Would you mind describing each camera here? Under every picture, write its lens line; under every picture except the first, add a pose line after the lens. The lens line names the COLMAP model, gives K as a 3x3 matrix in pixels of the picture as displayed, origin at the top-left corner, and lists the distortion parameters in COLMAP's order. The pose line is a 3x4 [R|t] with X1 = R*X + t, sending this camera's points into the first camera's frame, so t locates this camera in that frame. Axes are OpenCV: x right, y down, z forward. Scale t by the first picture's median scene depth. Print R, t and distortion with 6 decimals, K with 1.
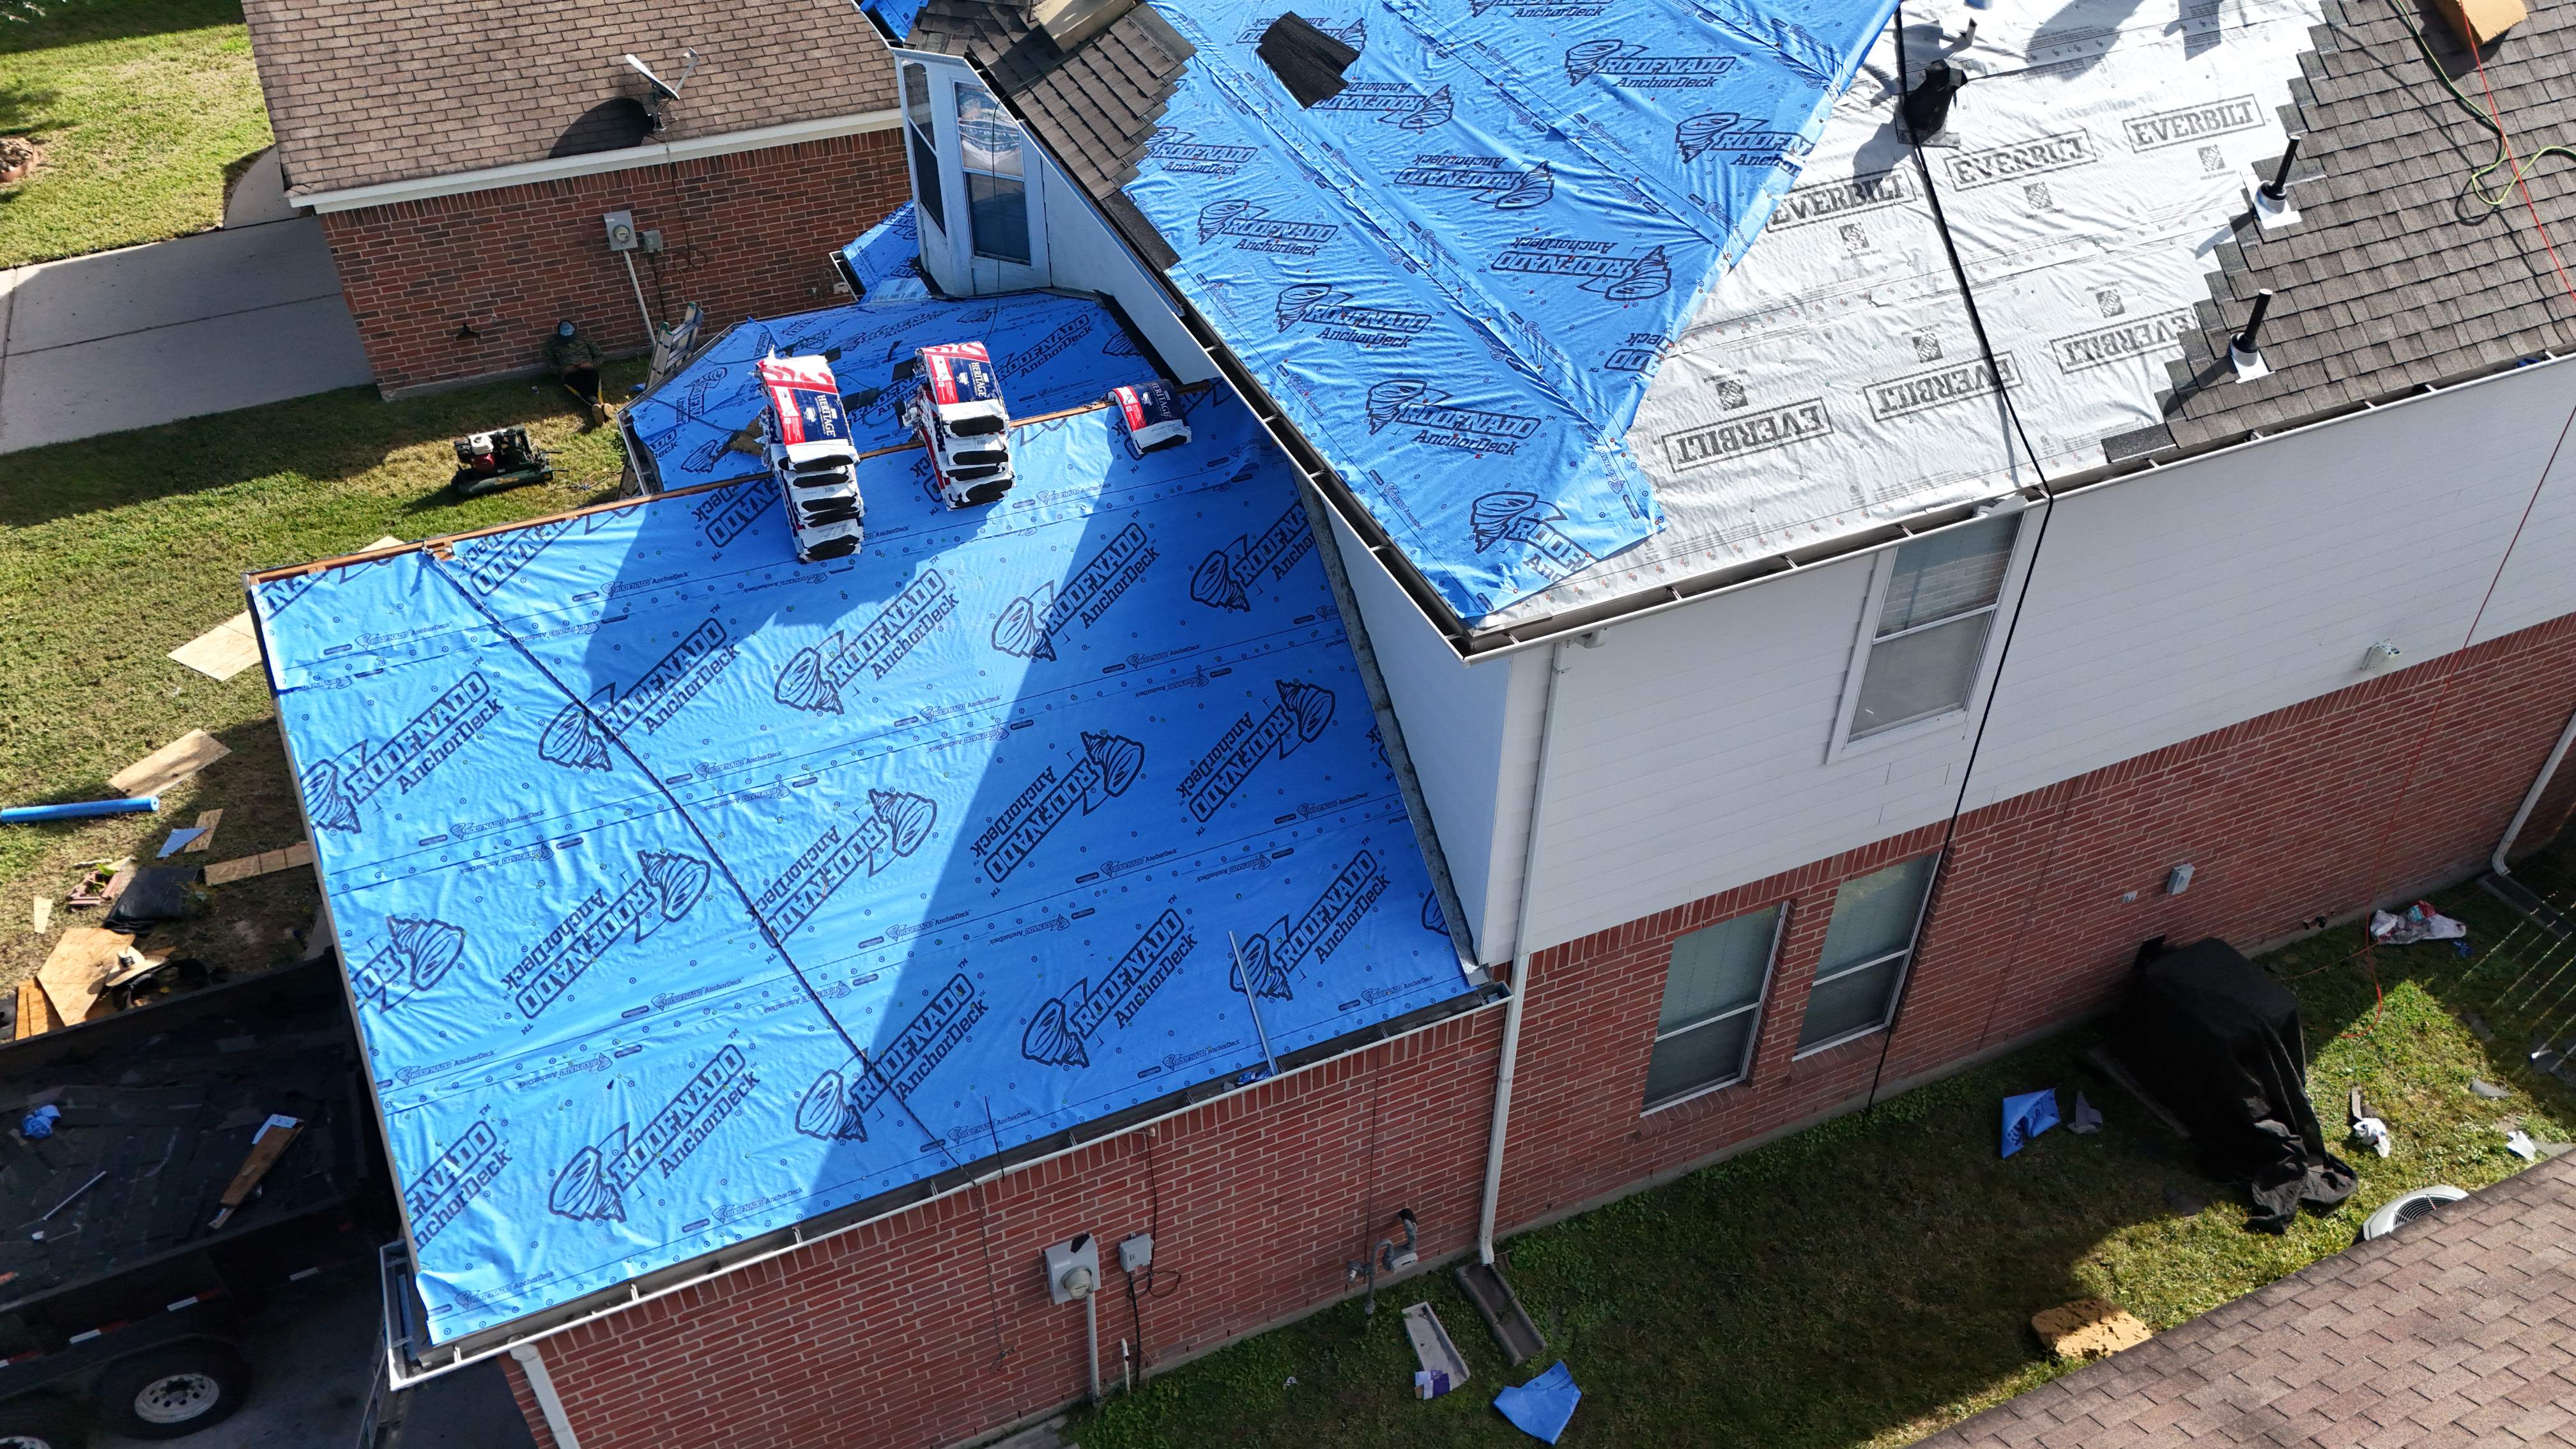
lens RADIAL K [[1884.1, 0, 1289.5], [0, 1884.1, 720.6], [0, 0, 1]] dist [0.089653, -0.088982]
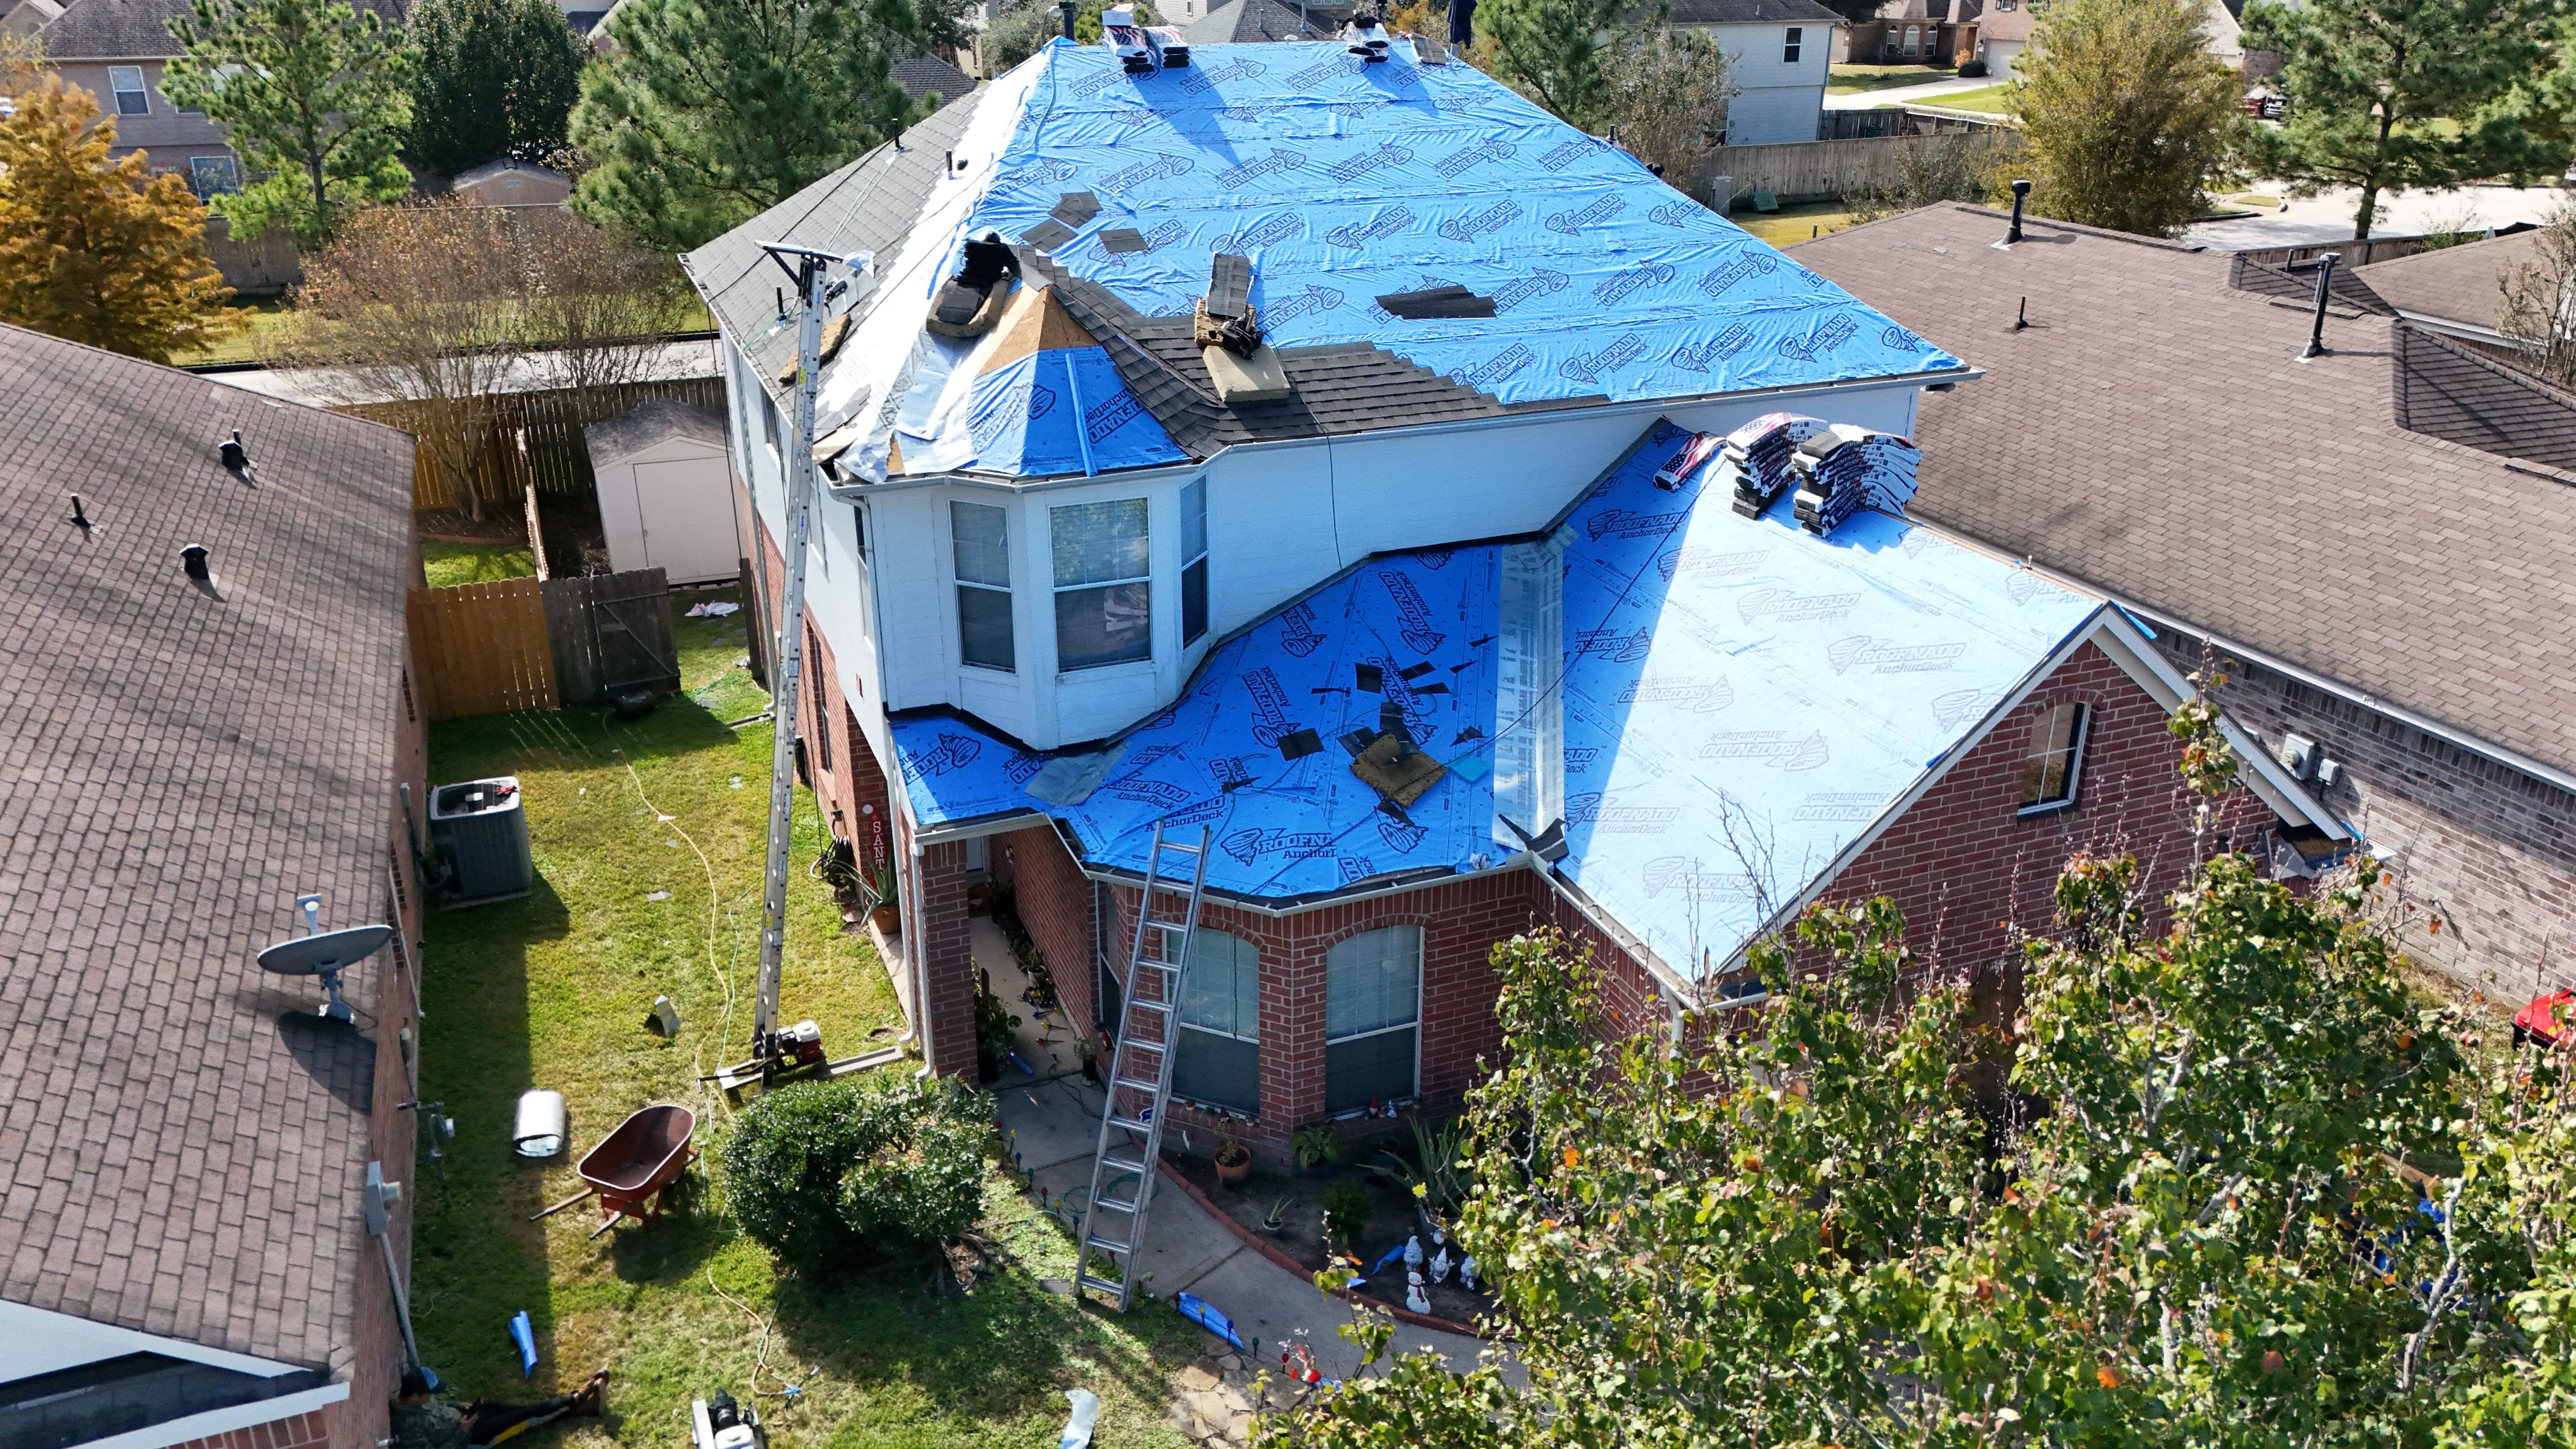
lens RADIAL K [[1889.5, 0, 1281.9], [0, 1889.5, 713.3], [0, 0, 1]] dist [0.079940, -0.073986]
pose [[0.034311, -0.393187, 0.918818, -1.666909], [0.636632, 0.717294, 0.283176, -0.702951], [-0.770404, 0.575233, 0.274926, 1.008225]]
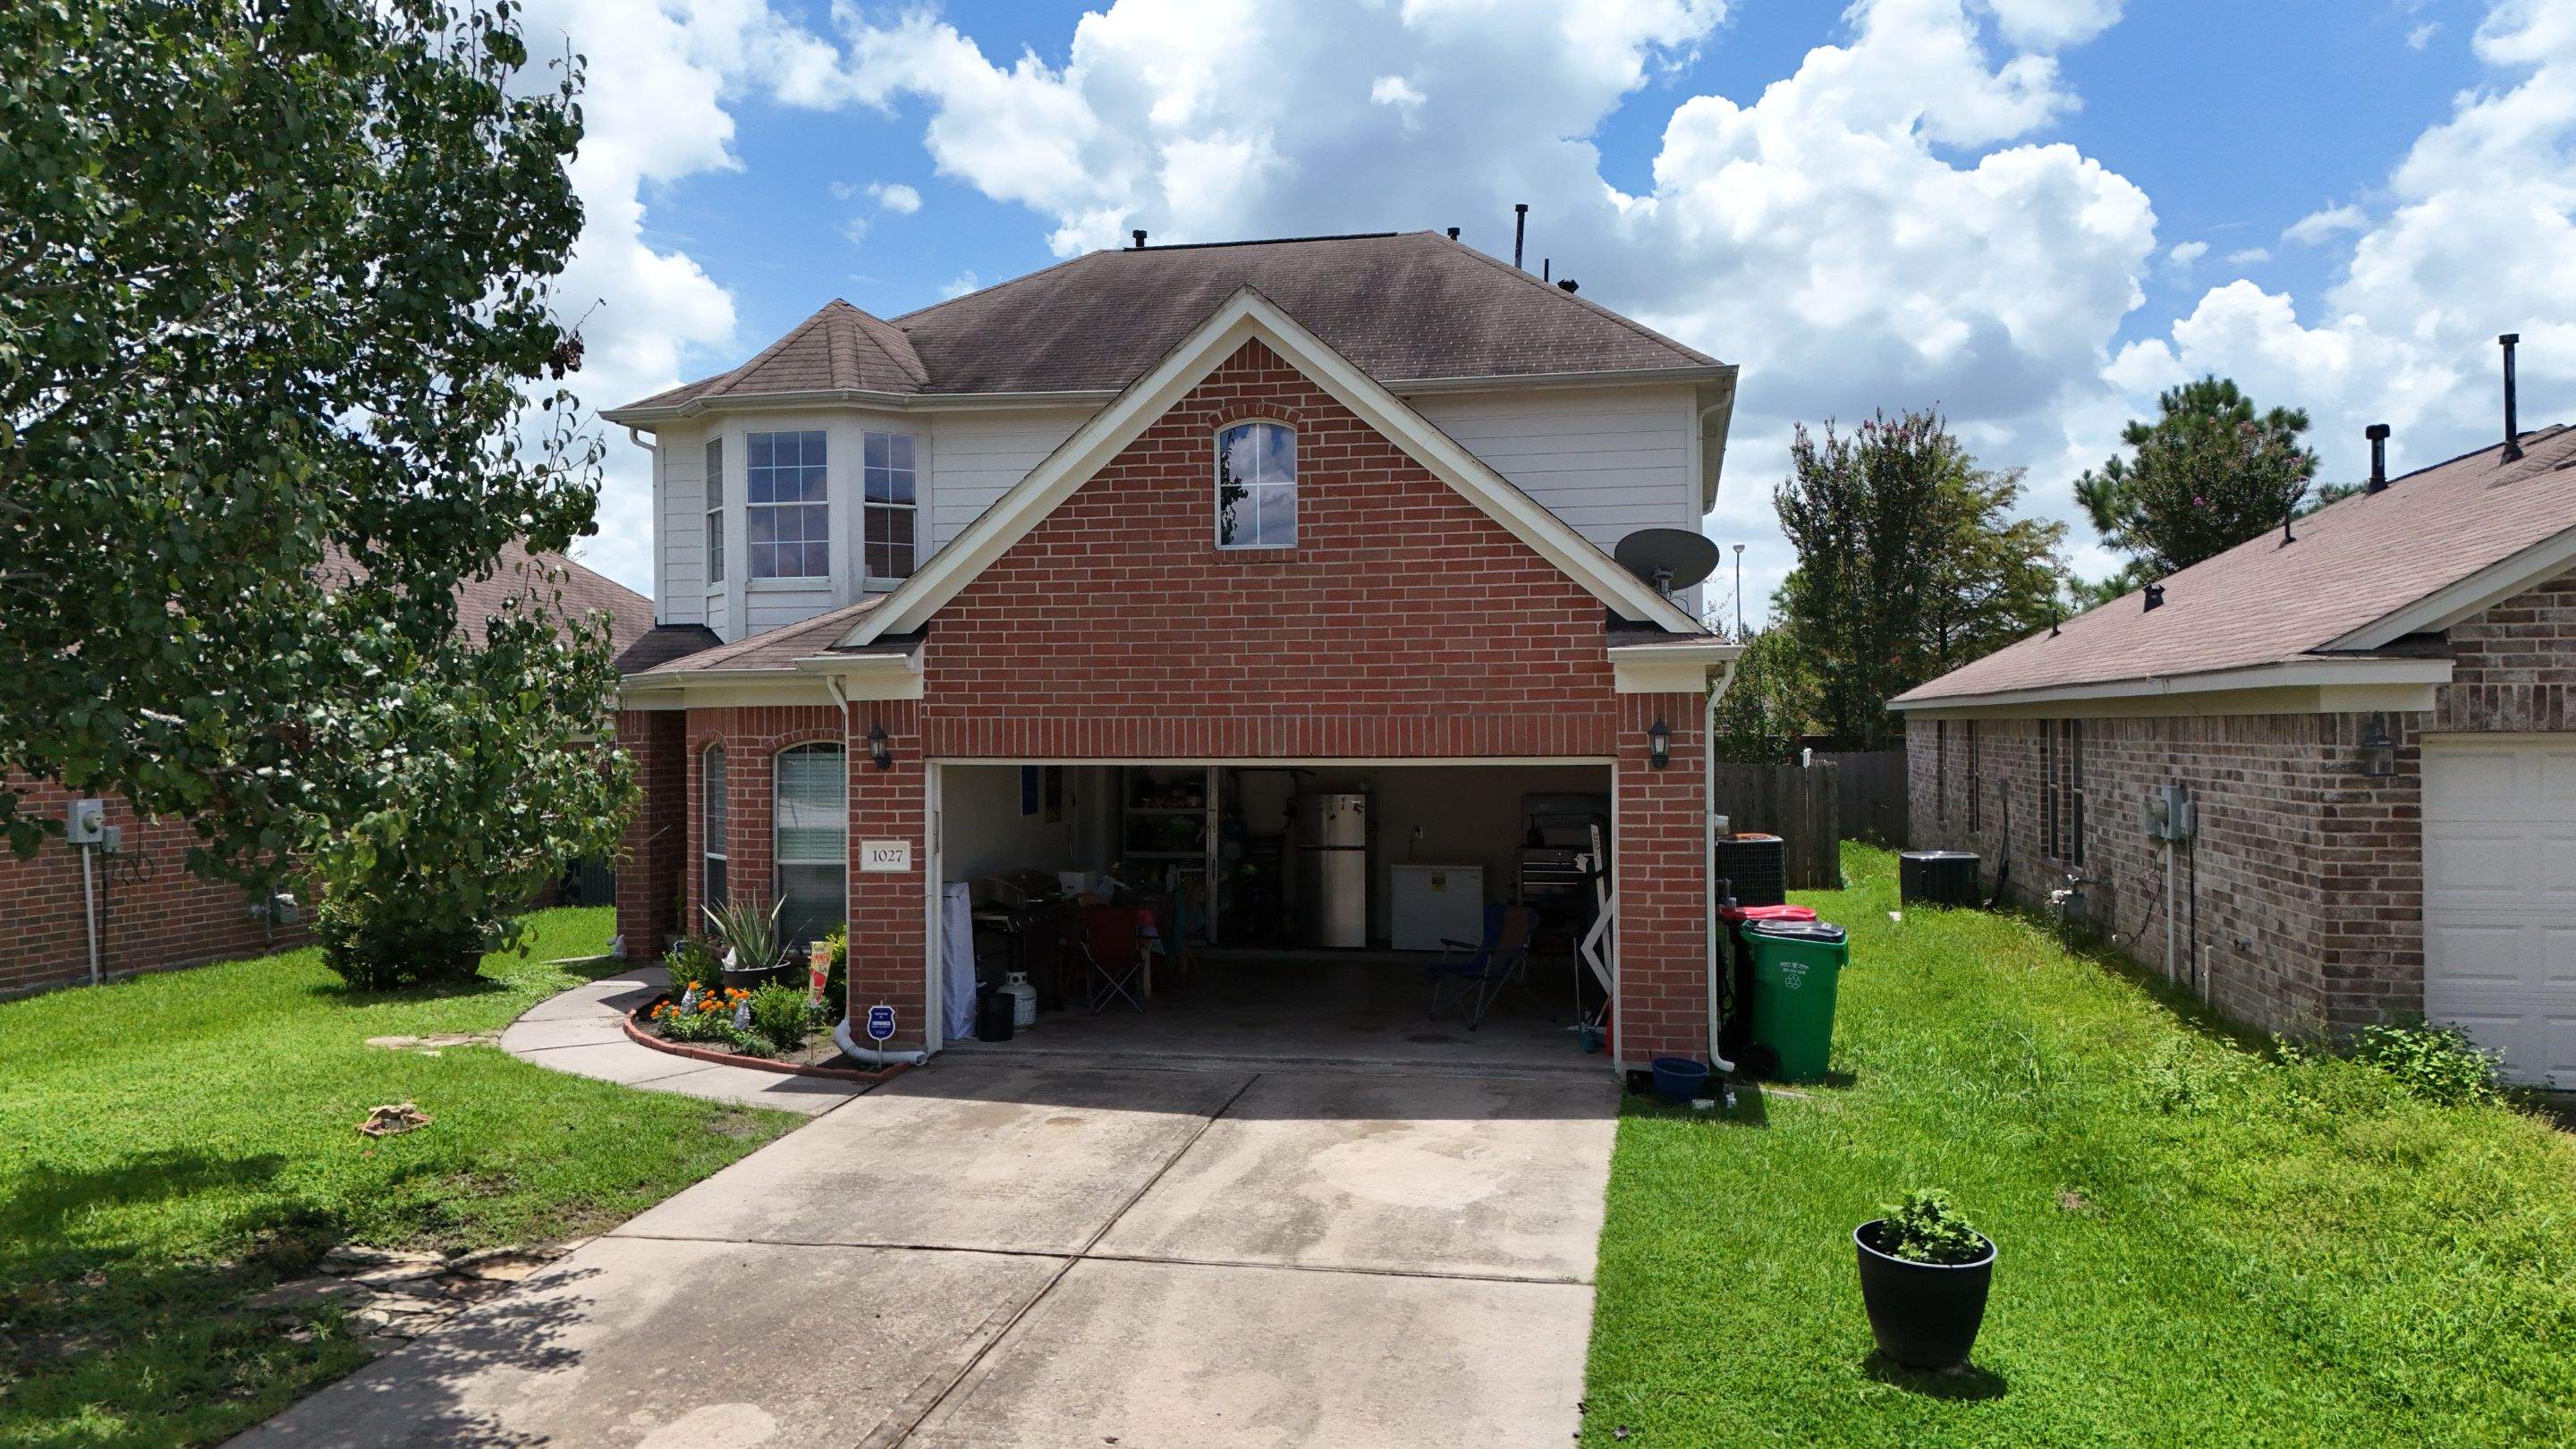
lens RADIAL K [[1874.7, 0, 1283.8], [0, 1874.7, 706.2], [0, 0, 1]] dist [0.172291, -0.188852]
pose [[0.579536, -0.002689, 0.814943, -1.432905], [0.527538, 0.763445, -0.372633, 0.579384], [-0.621162, 0.645867, 0.443862, 0.529132]]
